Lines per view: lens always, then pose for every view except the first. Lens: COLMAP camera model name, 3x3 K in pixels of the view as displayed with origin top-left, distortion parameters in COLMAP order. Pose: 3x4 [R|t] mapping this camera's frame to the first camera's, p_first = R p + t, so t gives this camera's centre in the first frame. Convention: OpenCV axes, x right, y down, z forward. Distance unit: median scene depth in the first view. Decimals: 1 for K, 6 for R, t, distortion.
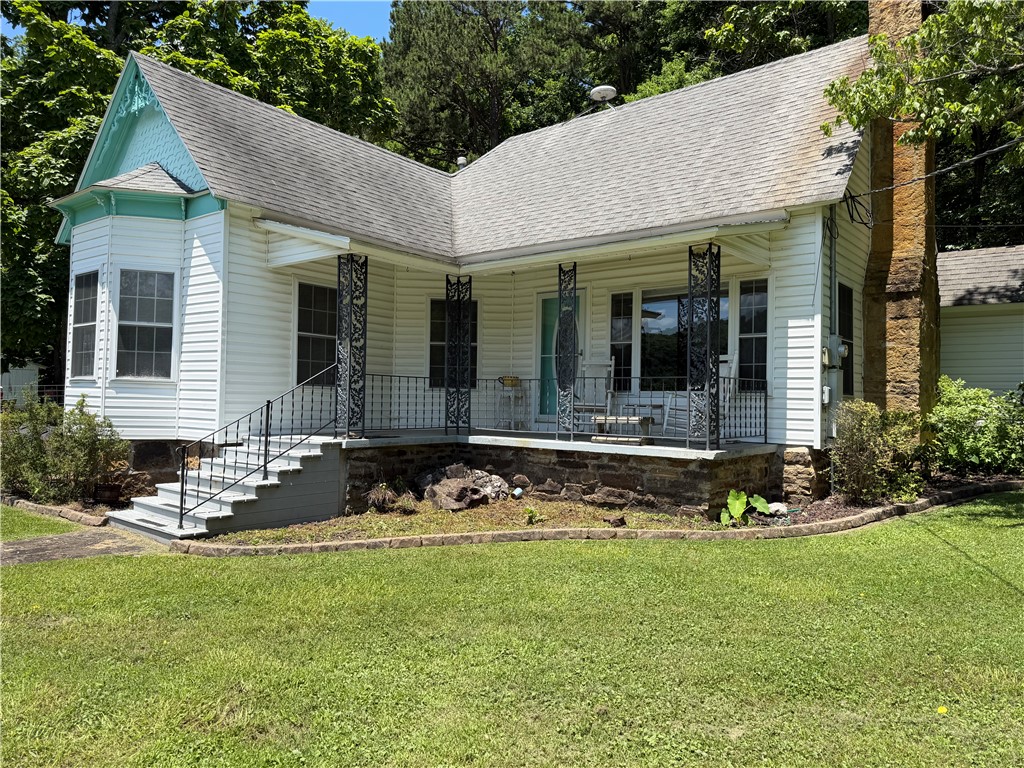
lens RADIAL K [[713.5, 0, 512.1], [0, 713.5, 391.2], [0, 0, 1]] dist [0.021745, -0.018852]
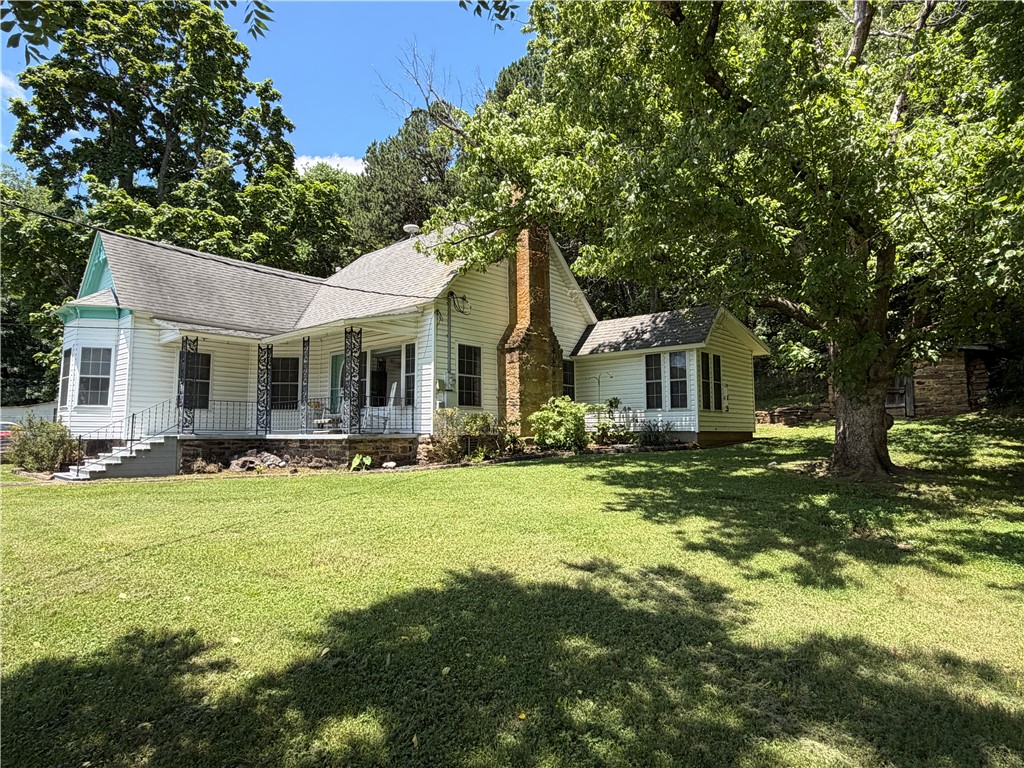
lens RADIAL K [[599.4, 0, 516.4], [0, 599.4, 377.9], [0, 0, 1]] dist [-0.014858, -0.003089]
pose [[0.998618, -0.024378, -0.046555, 0.657343], [0.020223, 0.995939, -0.087725, 0.067801], [0.048505, 0.086663, 0.995056, -0.478928]]
